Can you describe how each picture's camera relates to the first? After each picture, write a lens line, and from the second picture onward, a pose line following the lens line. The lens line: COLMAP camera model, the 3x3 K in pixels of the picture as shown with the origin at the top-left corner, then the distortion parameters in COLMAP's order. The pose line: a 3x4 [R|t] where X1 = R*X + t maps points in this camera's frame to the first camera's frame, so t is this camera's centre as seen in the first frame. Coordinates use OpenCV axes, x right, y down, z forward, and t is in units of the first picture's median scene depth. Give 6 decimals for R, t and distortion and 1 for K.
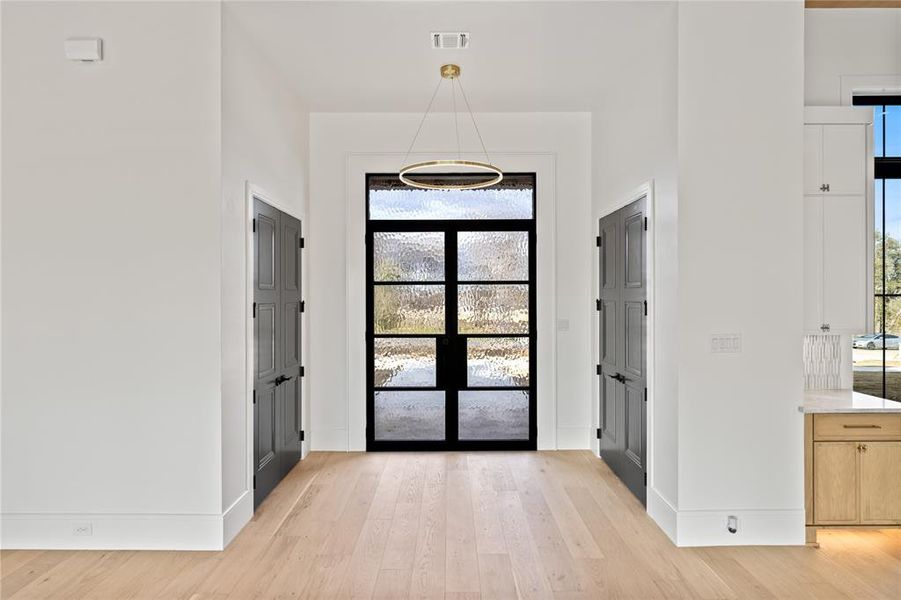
lens RADIAL K [[466.2, 0, 450.4], [0, 466.2, 302.9], [0, 0, 1]] dist [0.000253, 0.001204]
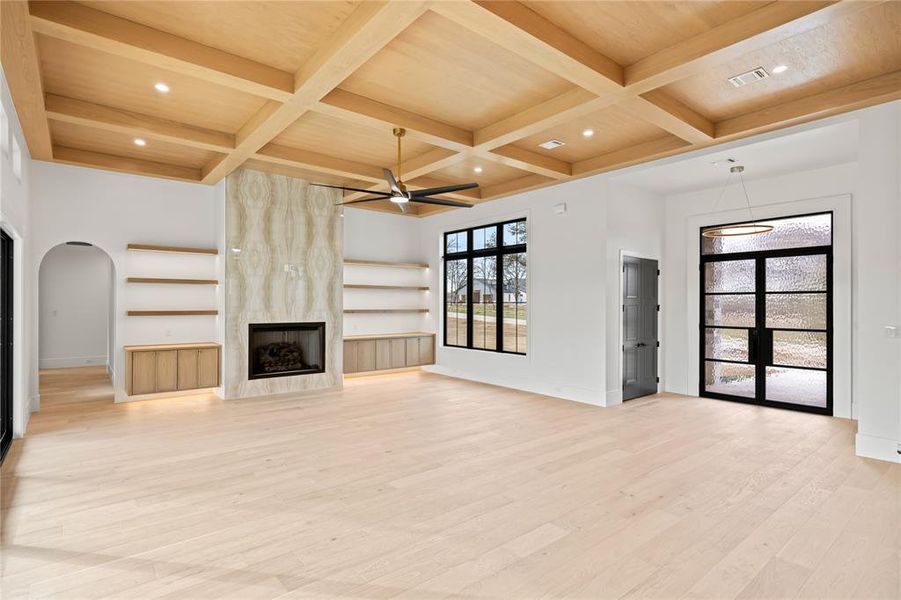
lens RADIAL K [[466.2, 0, 449.4], [0, 466.2, 306.9], [0, 0, 1]] dist [0.000253, 0.001204]
pose [[0.631348, 0.007062, -0.775468, 0.529695], [-0.001171, 0.999966, 0.008153, -0.010016], [0.775499, -0.004239, 0.631335, -0.707880]]
